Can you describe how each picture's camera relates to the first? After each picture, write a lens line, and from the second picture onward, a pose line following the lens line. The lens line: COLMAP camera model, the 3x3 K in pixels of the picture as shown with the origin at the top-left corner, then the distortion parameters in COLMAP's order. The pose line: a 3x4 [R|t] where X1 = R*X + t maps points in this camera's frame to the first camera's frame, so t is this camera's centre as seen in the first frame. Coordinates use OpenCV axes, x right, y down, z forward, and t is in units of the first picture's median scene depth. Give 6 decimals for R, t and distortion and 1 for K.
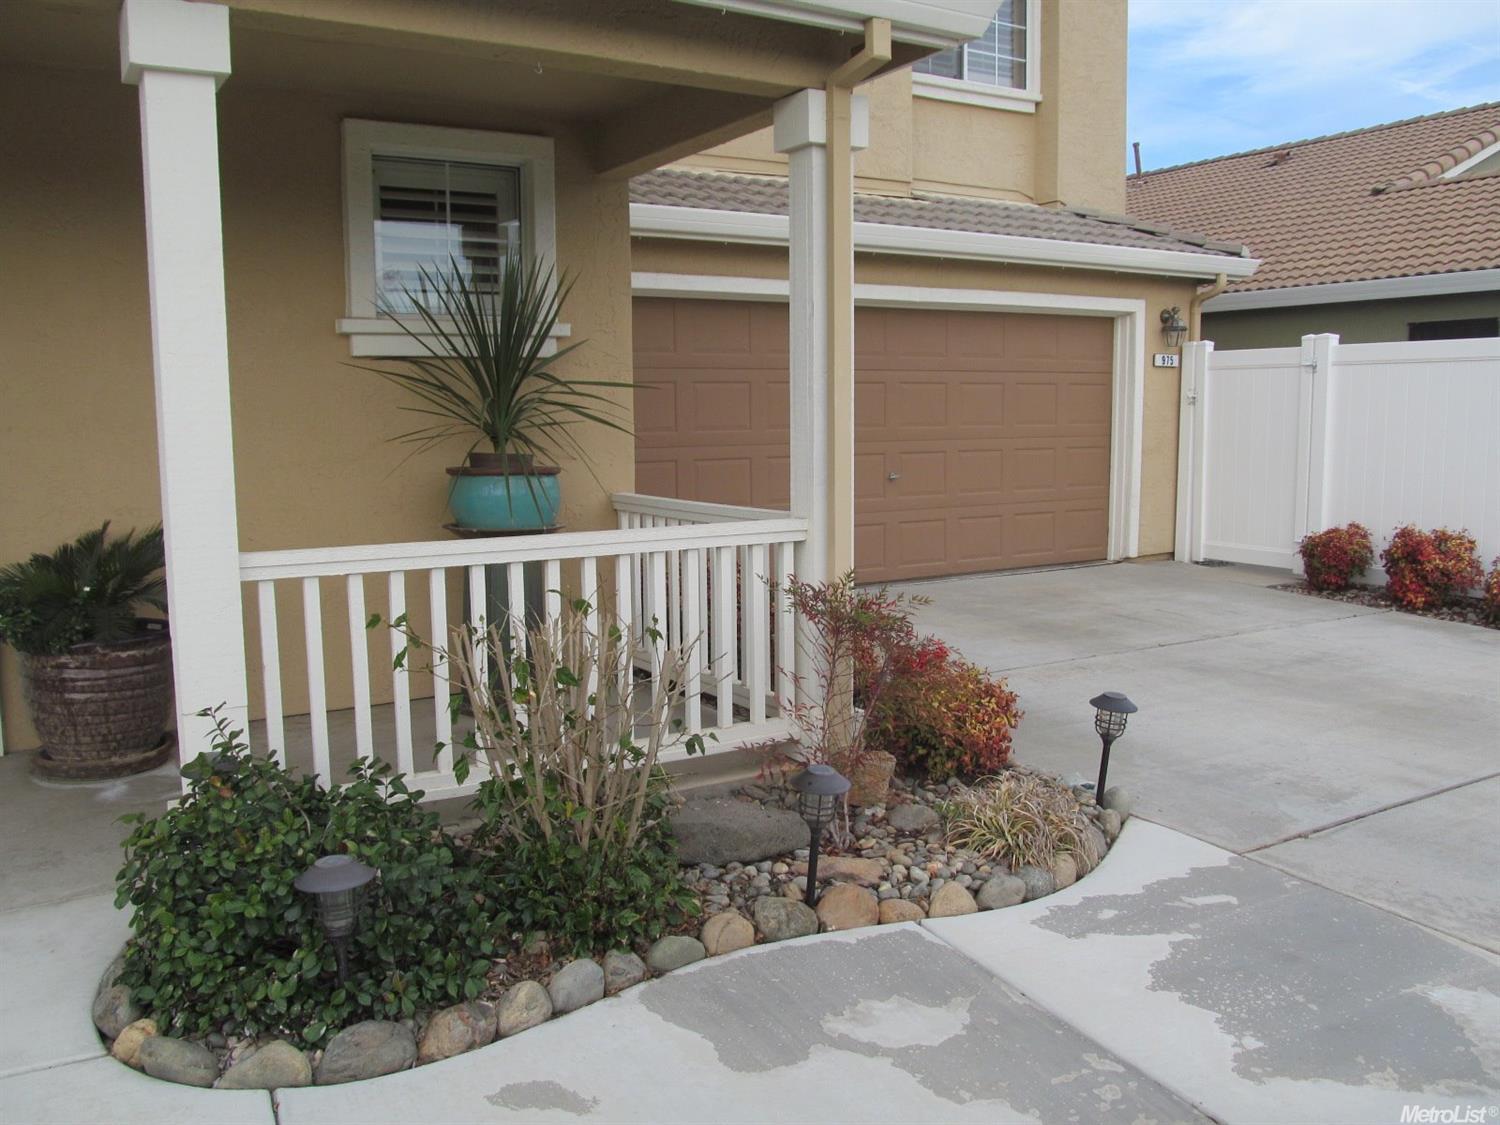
lens RADIAL K [[1241.0, 0, 744.4], [0, 1241.0, 553.9], [0, 0, 1]] dist [-0.072141, 0.051049]
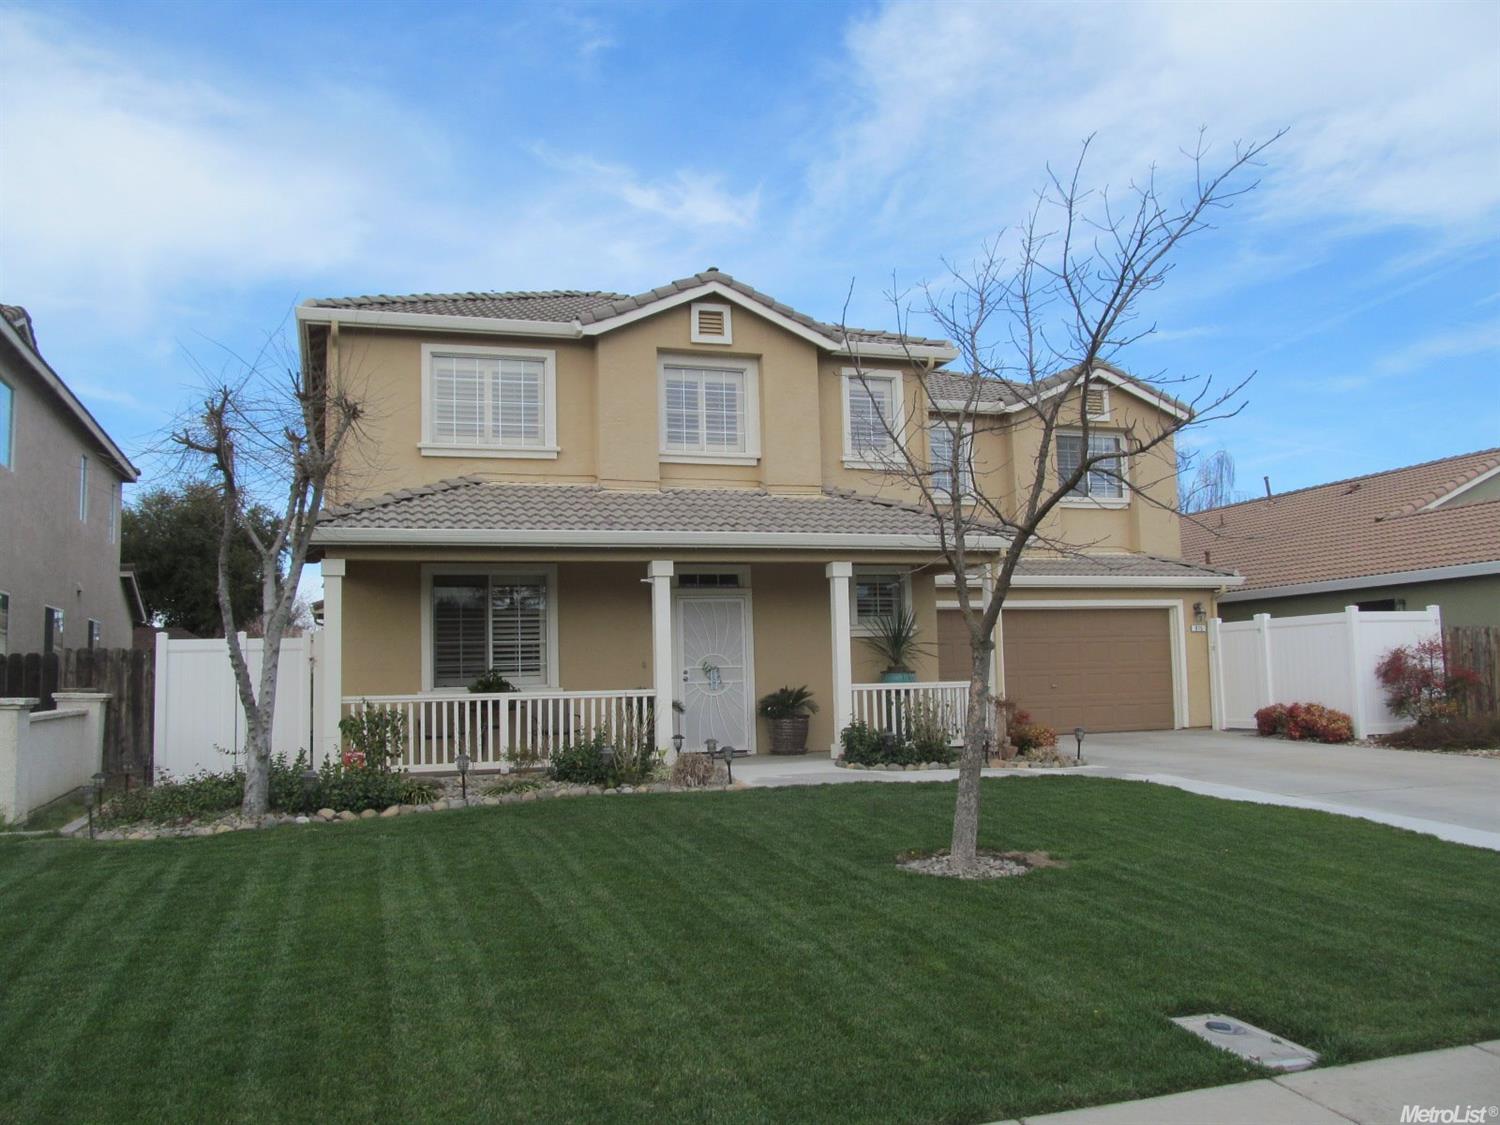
lens RADIAL K [[1241.0, 0, 744.4], [0, 1241.0, 553.9], [0, 0, 1]] dist [-0.072141, 0.051049]
pose [[0.975166, -0.036516, -0.218446, 0.063876], [-0.011569, 0.976570, -0.214888, 0.165652], [0.221175, 0.212078, 0.951895, -1.111955]]
